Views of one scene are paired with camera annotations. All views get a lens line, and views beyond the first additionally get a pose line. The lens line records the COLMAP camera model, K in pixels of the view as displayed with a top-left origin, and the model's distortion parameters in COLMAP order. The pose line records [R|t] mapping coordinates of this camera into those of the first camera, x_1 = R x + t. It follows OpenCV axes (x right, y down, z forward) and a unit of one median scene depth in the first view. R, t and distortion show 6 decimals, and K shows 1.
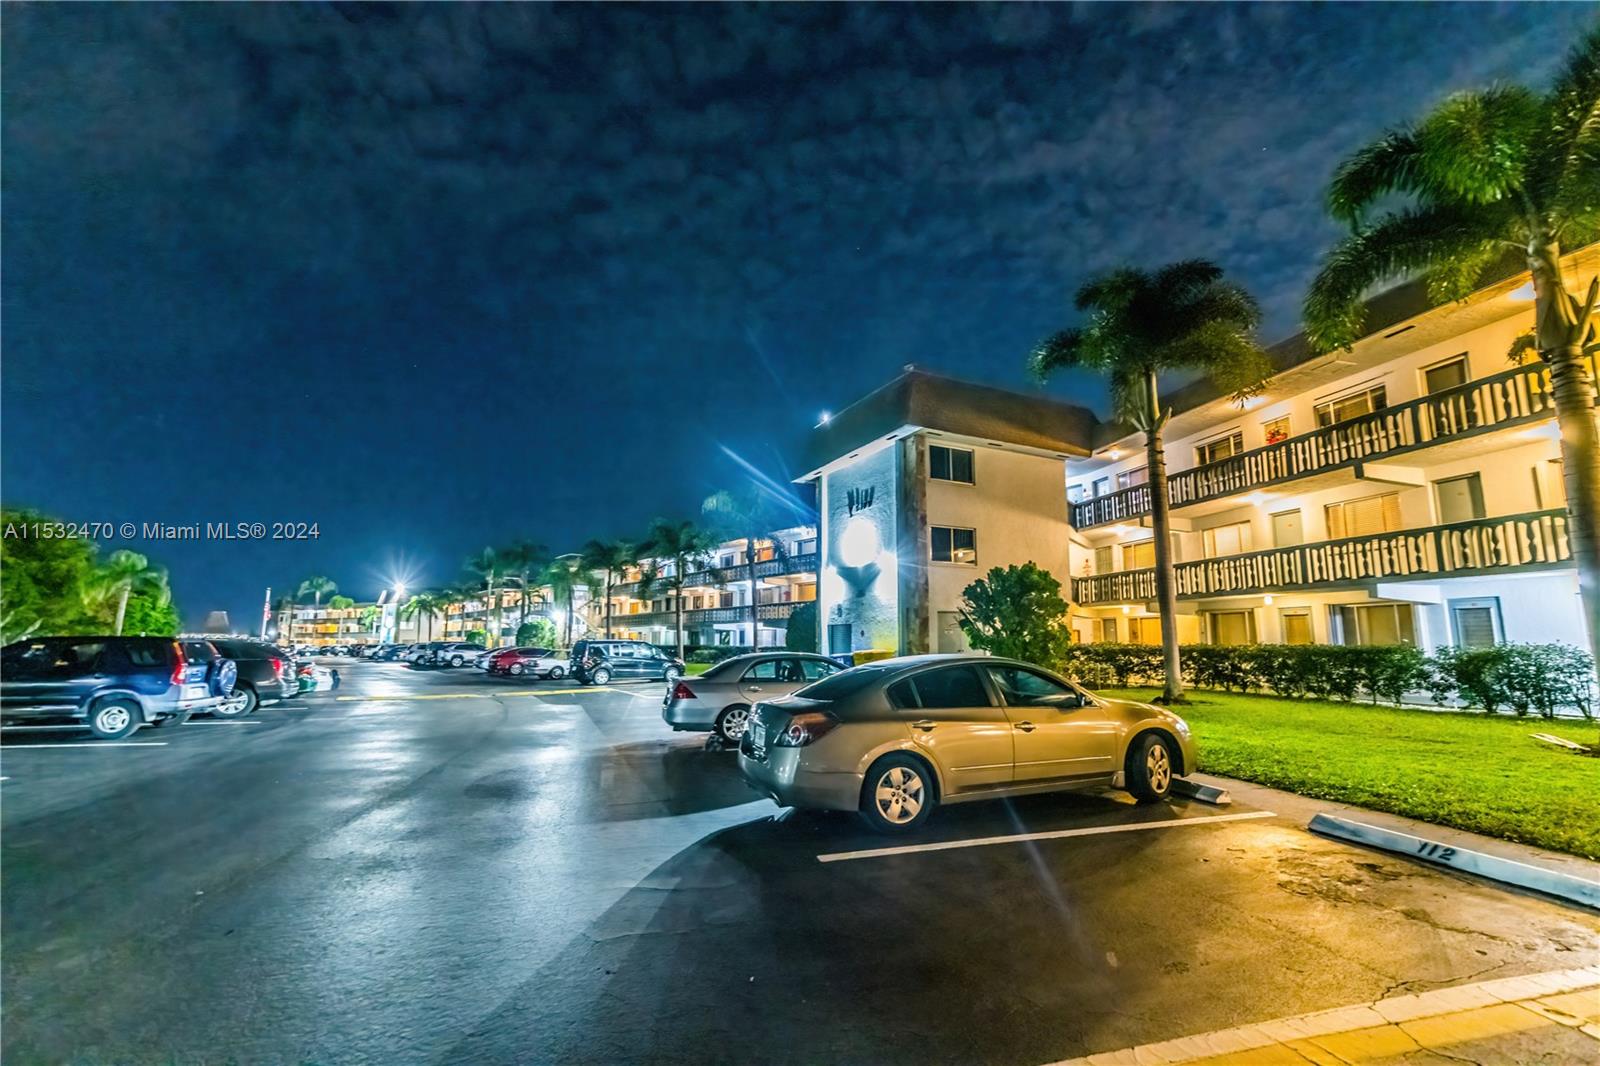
lens RADIAL K [[708.2, 0, 800.0], [0, 708.2, 533.0], [0, 0, 1]] dist [-0.050789, 0.000190]
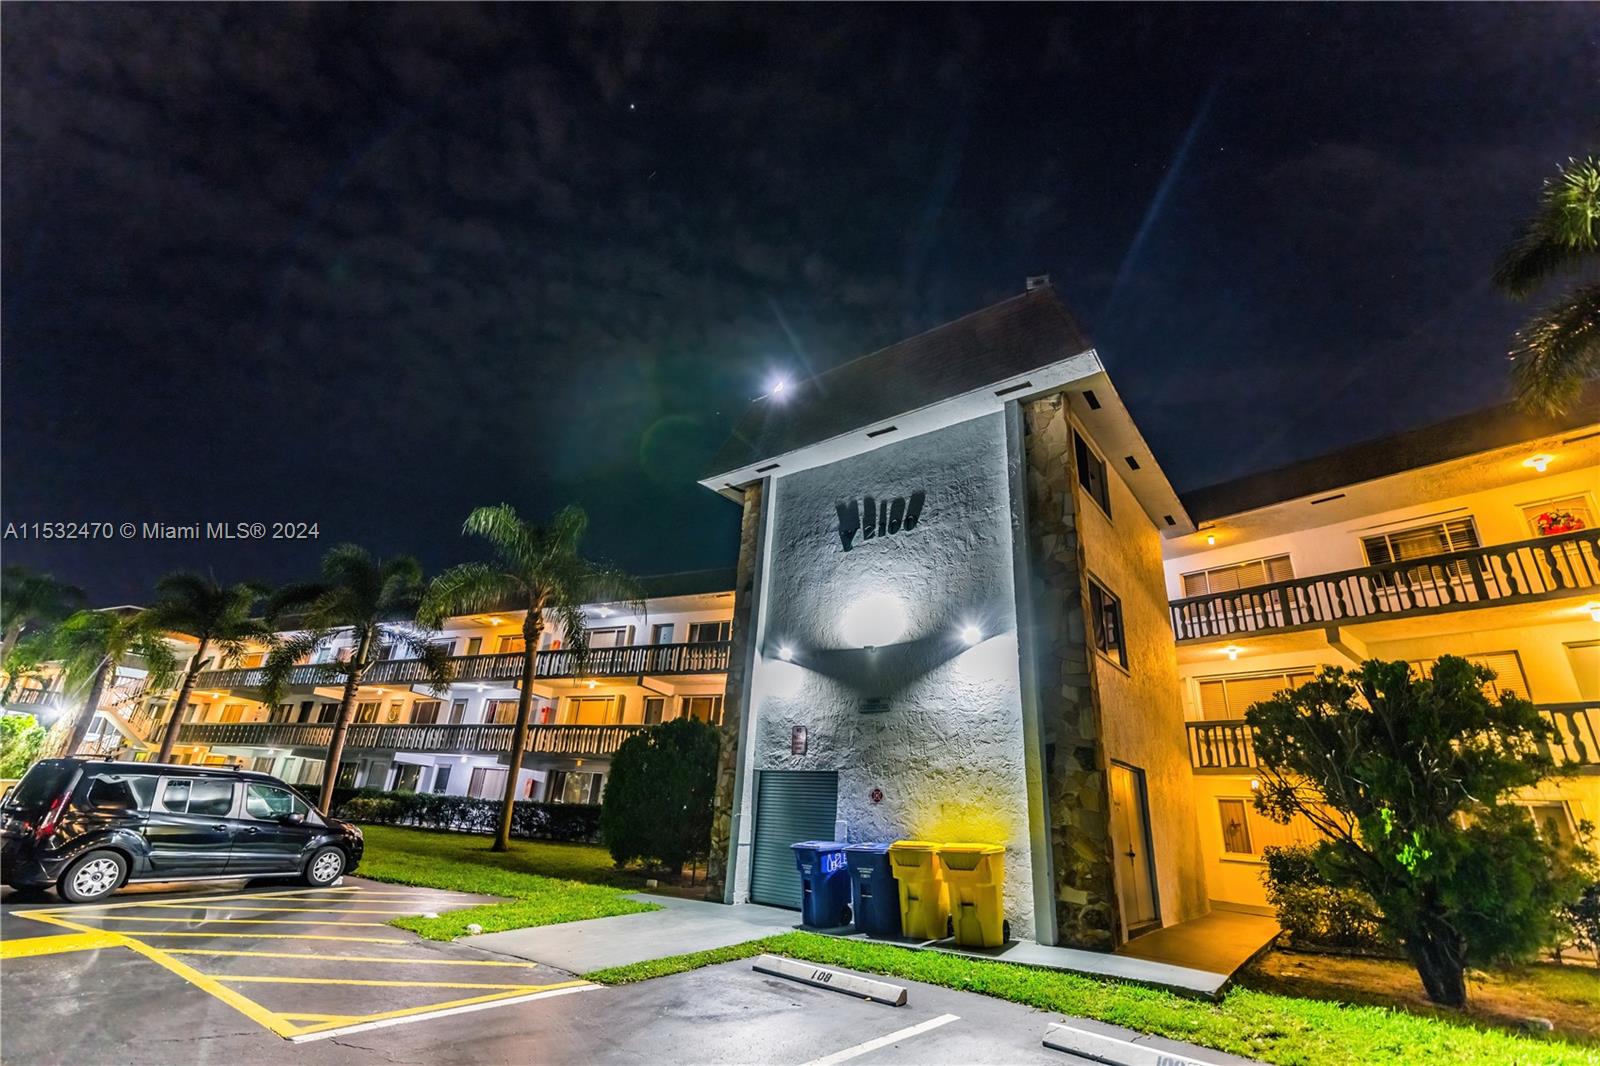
lens RADIAL K [[693.0, 0, 800.0], [0, 693.0, 533.0], [0, 0, 1]] dist [-0.000942, -0.000238]
pose [[0.894925, 0.216418, 0.390222, -0.102976], [-0.128168, 0.962331, -0.239774, 0.058819], [-0.427414, 0.164566, 0.888952, 0.380713]]
